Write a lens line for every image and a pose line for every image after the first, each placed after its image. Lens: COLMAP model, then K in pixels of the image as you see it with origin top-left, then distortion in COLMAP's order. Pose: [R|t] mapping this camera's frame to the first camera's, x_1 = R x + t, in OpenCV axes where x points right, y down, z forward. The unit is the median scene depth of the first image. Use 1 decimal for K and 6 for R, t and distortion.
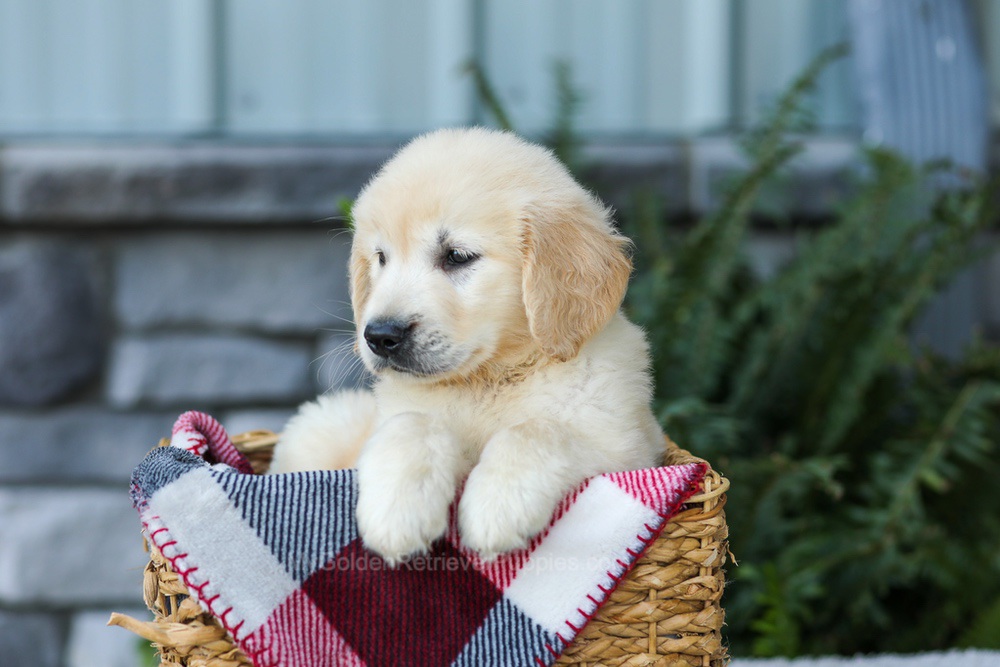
lens RADIAL K [[2630.3, 0, 496.9], [0, 2630.3, 331.8], [0, 0, 1]] dist [0.013654, -0.044841]
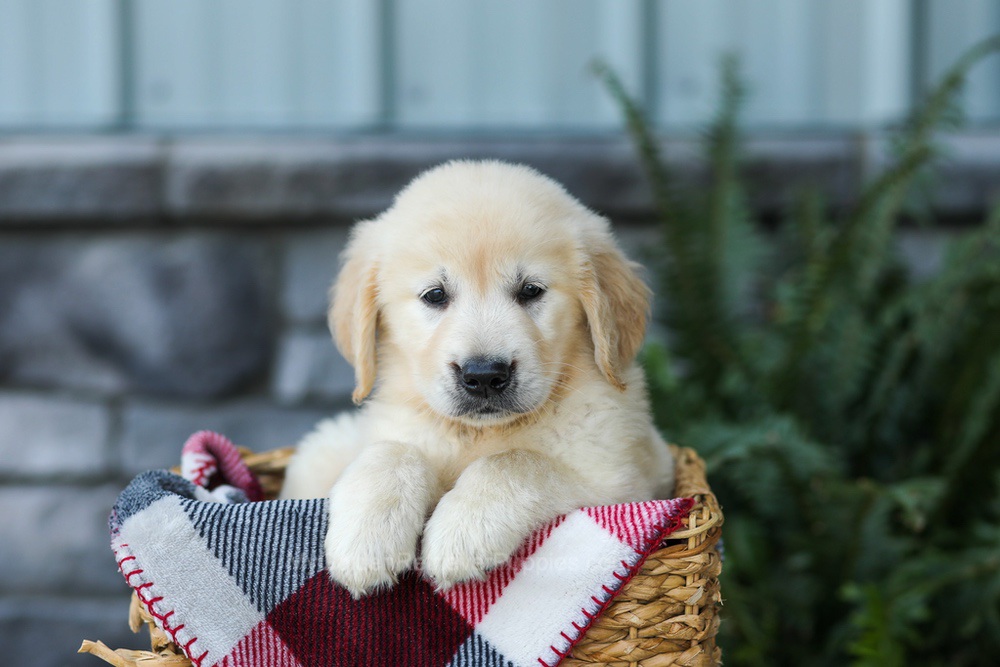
lens RADIAL K [[2640.7, 0, 499.1], [0, 2640.7, 363.3], [0, 0, 1]] dist [0.072834, -0.112287]
pose [[0.990804, 0.010155, -0.134924, 0.143387], [-0.006772, 0.999652, 0.025510, -0.024269], [0.135136, -0.024362, 0.990527, 0.032859]]
